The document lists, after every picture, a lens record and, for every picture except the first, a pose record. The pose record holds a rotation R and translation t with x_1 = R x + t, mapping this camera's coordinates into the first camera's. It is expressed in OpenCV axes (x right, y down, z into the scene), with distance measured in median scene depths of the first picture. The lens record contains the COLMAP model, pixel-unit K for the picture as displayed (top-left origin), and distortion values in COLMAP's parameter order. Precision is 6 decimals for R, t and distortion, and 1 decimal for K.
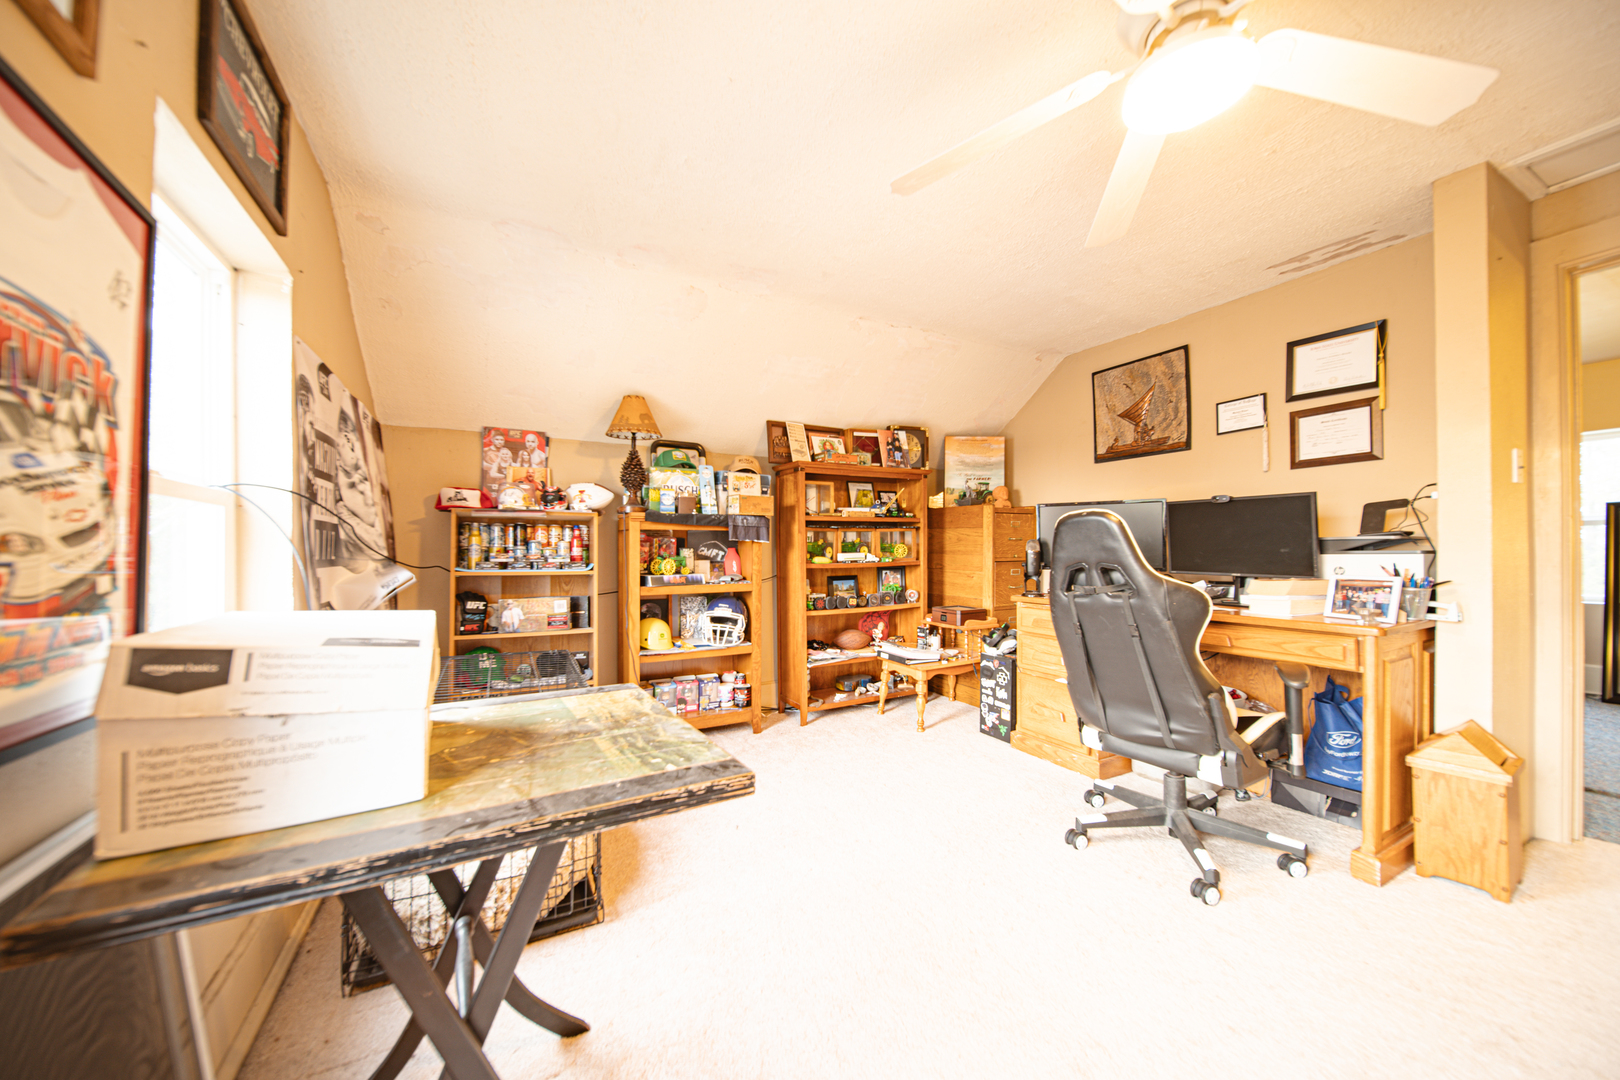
lens RADIAL K [[567.0, 0, 827.7], [0, 567.0, 540.5], [0, 0, 1]] dist [-0.009265, -0.000088]
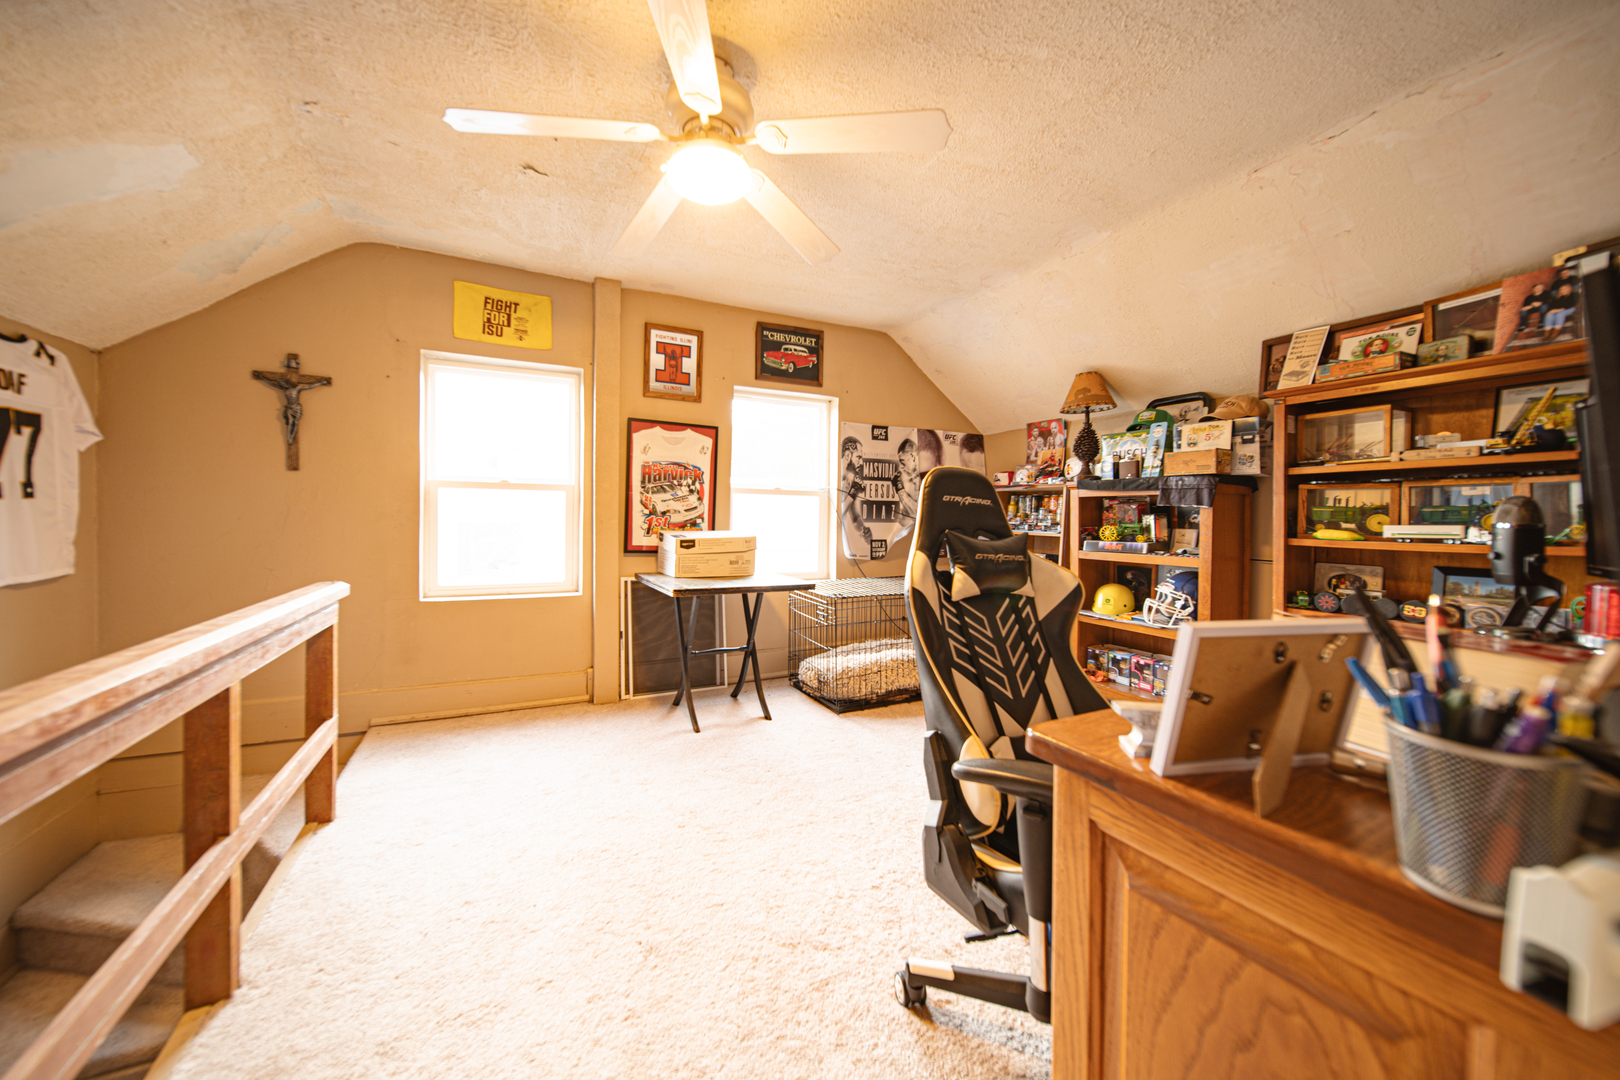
lens RADIAL K [[612.5, 0, 814.1], [0, 612.5, 481.8], [0, 0, 1]] dist [-0.001150, -0.000161]
pose [[-0.061593, -0.047669, -0.996962, 0.838721], [0.009728, 0.998783, -0.048357, 0.003508], [0.998054, -0.012677, -0.061054, 0.548011]]
